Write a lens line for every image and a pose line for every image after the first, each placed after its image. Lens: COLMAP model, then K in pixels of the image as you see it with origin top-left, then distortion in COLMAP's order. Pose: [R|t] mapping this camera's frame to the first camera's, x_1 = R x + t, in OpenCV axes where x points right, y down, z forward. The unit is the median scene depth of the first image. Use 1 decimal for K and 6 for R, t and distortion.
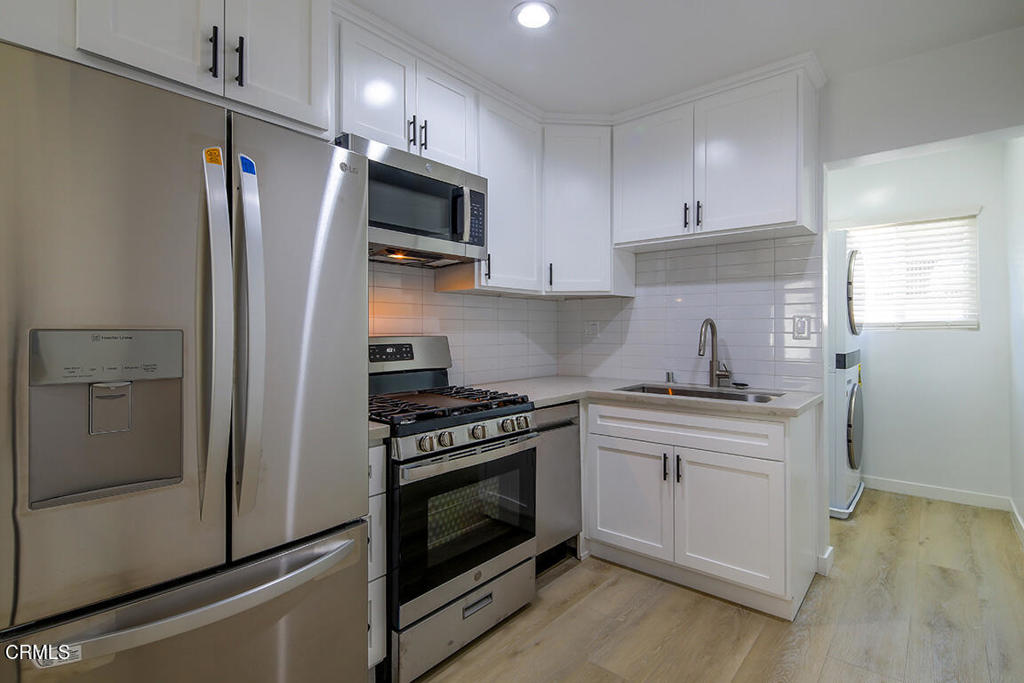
lens RADIAL K [[501.0, 0, 503.9], [0, 501.0, 336.2], [0, 0, 1]] dist [0.004248, 0.000058]
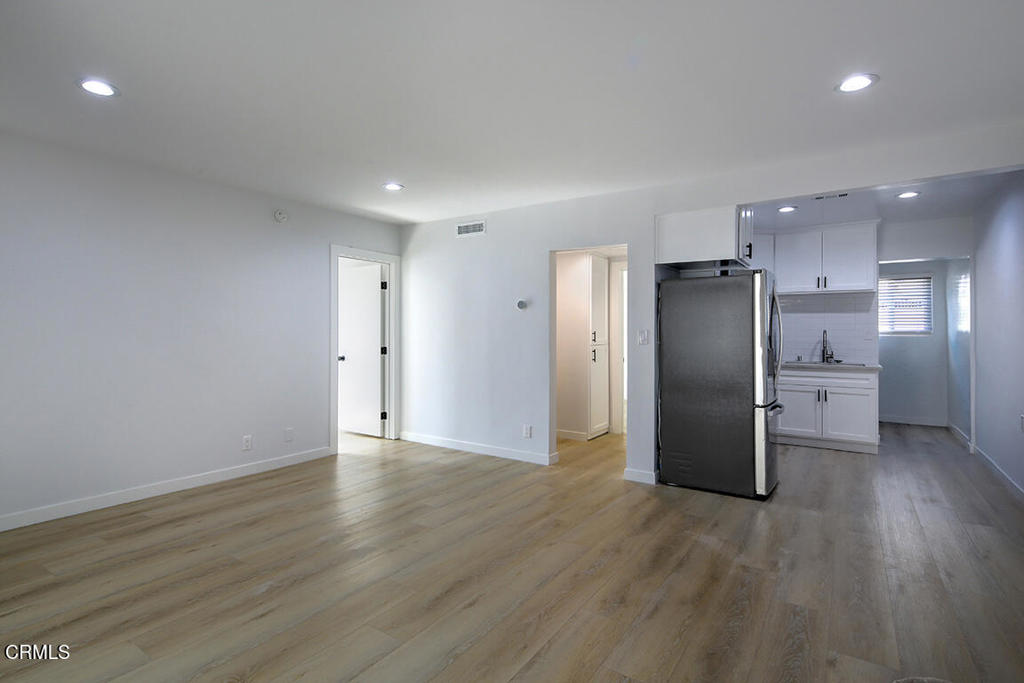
lens RADIAL K [[501.0, 0, 520.3], [0, 501.0, 337.9], [0, 0, 1]] dist [0.004248, 0.000058]
pose [[0.988995, 0.005944, 0.147828, -1.257375], [-0.006833, 0.999961, 0.005510, -0.004787], [-0.147790, -0.006459, 0.988998, -0.975075]]
